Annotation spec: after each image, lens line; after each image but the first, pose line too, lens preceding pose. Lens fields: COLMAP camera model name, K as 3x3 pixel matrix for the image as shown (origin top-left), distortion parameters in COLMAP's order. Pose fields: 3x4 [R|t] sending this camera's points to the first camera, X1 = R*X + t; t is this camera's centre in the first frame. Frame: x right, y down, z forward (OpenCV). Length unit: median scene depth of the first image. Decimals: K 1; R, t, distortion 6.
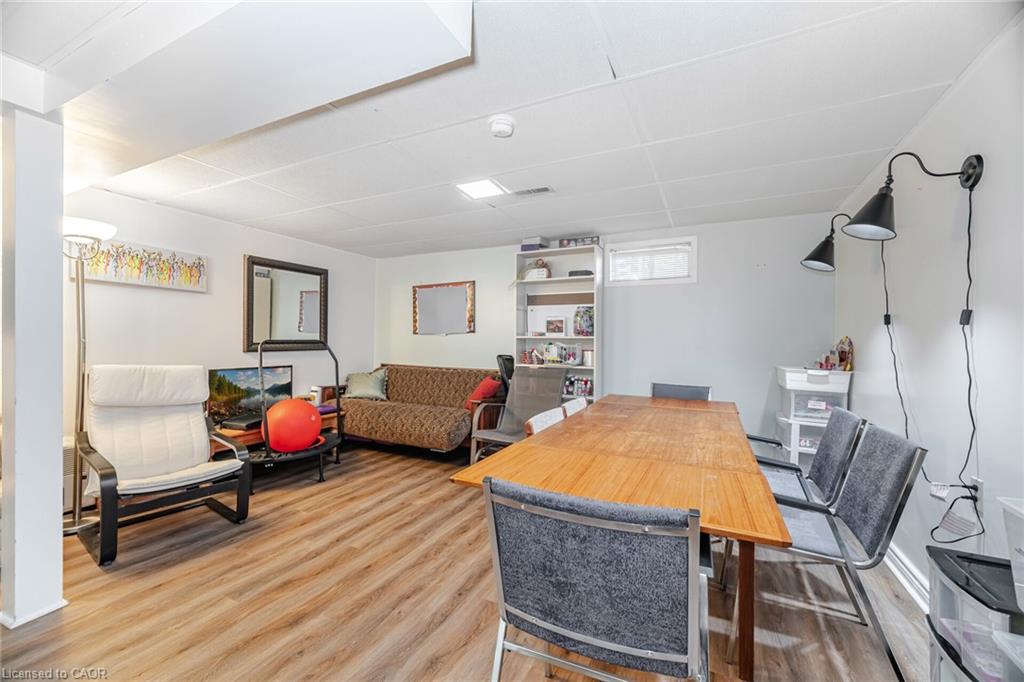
lens RADIAL K [[410.7, 0, 508.8], [0, 410.7, 342.8], [0, 0, 1]] dist [-0.006312, -0.000046]
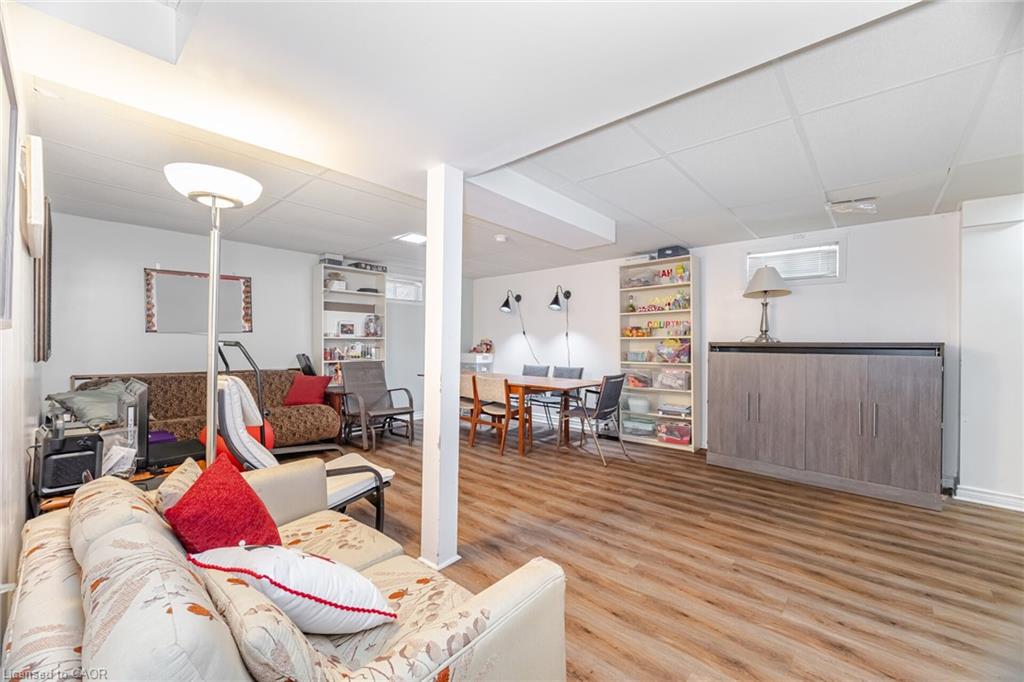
lens RADIAL K [[410.7, 0, 509.8], [0, 410.7, 343.0], [0, 0, 1]] dist [-0.006312, -0.000046]
pose [[0.274147, -0.009792, 0.961638, -0.964098], [0.002688, 0.999952, 0.009416, -0.008001], [-0.961684, 0.000003, 0.274160, 0.183844]]
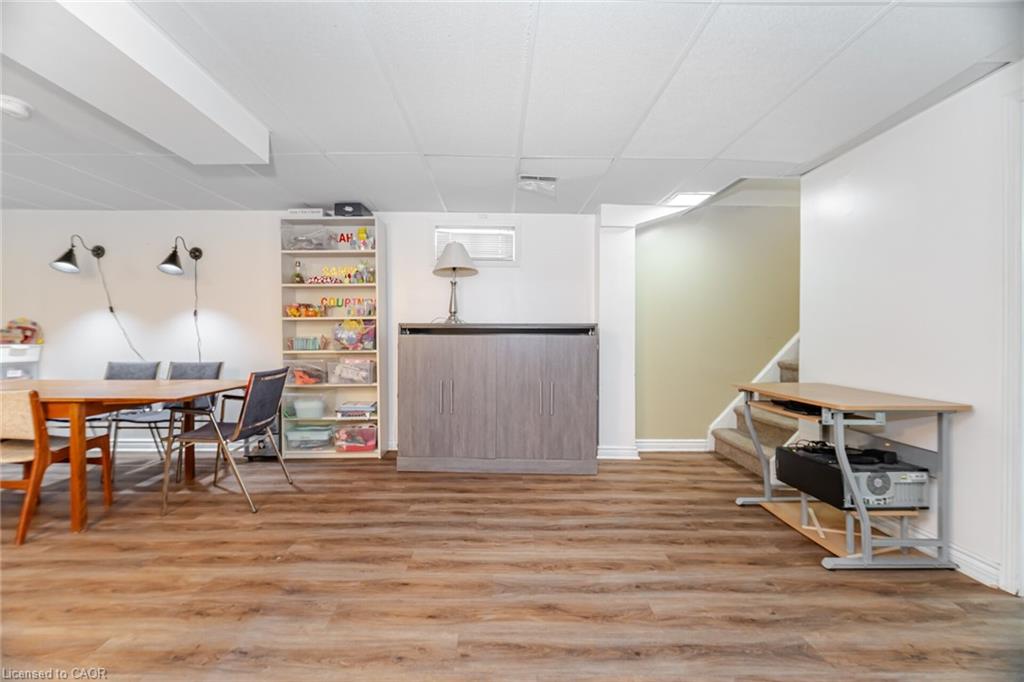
lens RADIAL K [[410.7, 0, 505.8], [0, 410.7, 336.2], [0, 0, 1]] dist [-0.006312, -0.000046]
pose [[-0.452618, -0.014645, 0.891584, -0.712884], [-0.002986, 0.999884, 0.014908, 0.012827], [-0.891700, 0.004086, -0.452609, 0.173027]]
